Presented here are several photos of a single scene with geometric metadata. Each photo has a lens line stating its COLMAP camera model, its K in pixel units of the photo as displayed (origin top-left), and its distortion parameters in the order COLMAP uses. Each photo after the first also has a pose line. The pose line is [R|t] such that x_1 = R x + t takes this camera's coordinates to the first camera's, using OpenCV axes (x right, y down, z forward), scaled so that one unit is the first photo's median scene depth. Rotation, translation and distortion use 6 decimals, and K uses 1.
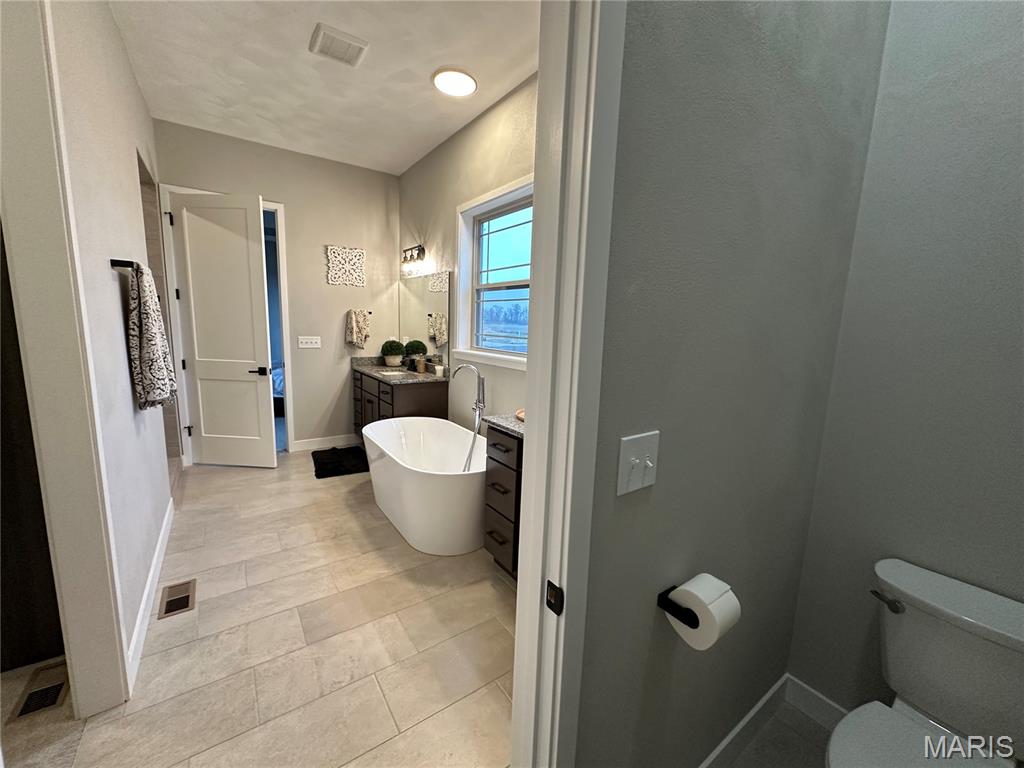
lens RADIAL K [[407.1, 0, 512.0], [0, 407.1, 384.0], [0, 0, 1]] dist [0.000460, 0.000053]
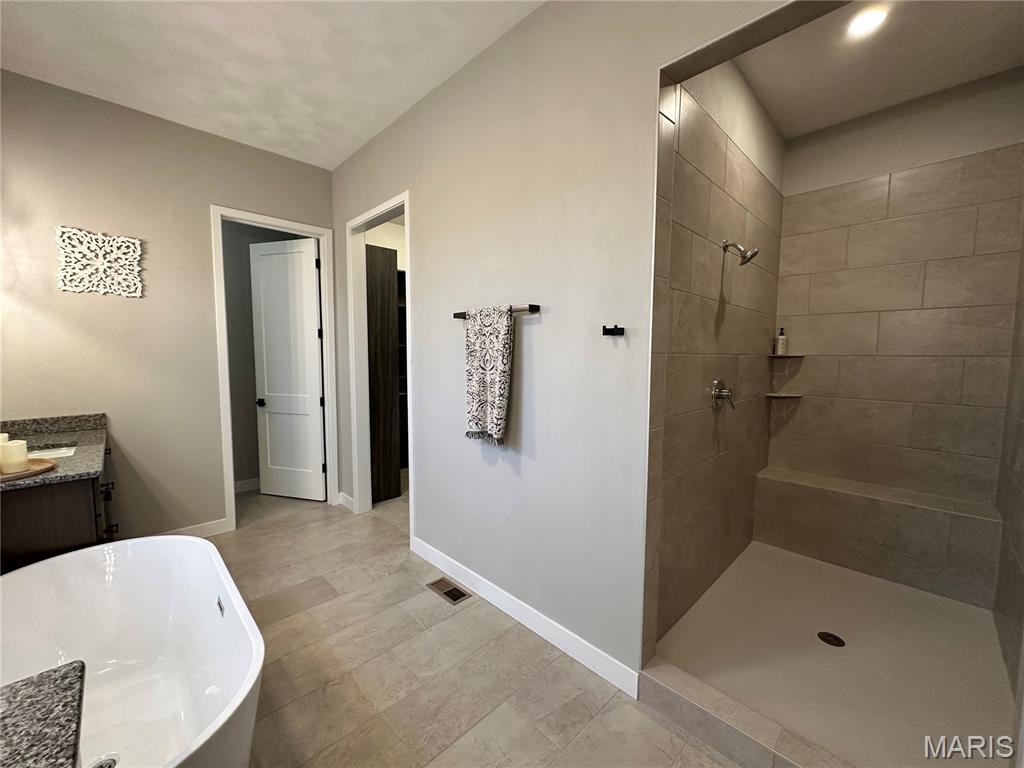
lens RADIAL K [[407.1, 0, 512.0], [0, 407.1, 384.0], [0, 0, 1]] dist [0.000460, 0.000053]
pose [[-0.986576, -0.027421, -0.160982, -0.648565], [-0.062804, 0.973693, 0.219039, -0.267158], [0.150741, 0.226209, -0.962344, 1.655756]]
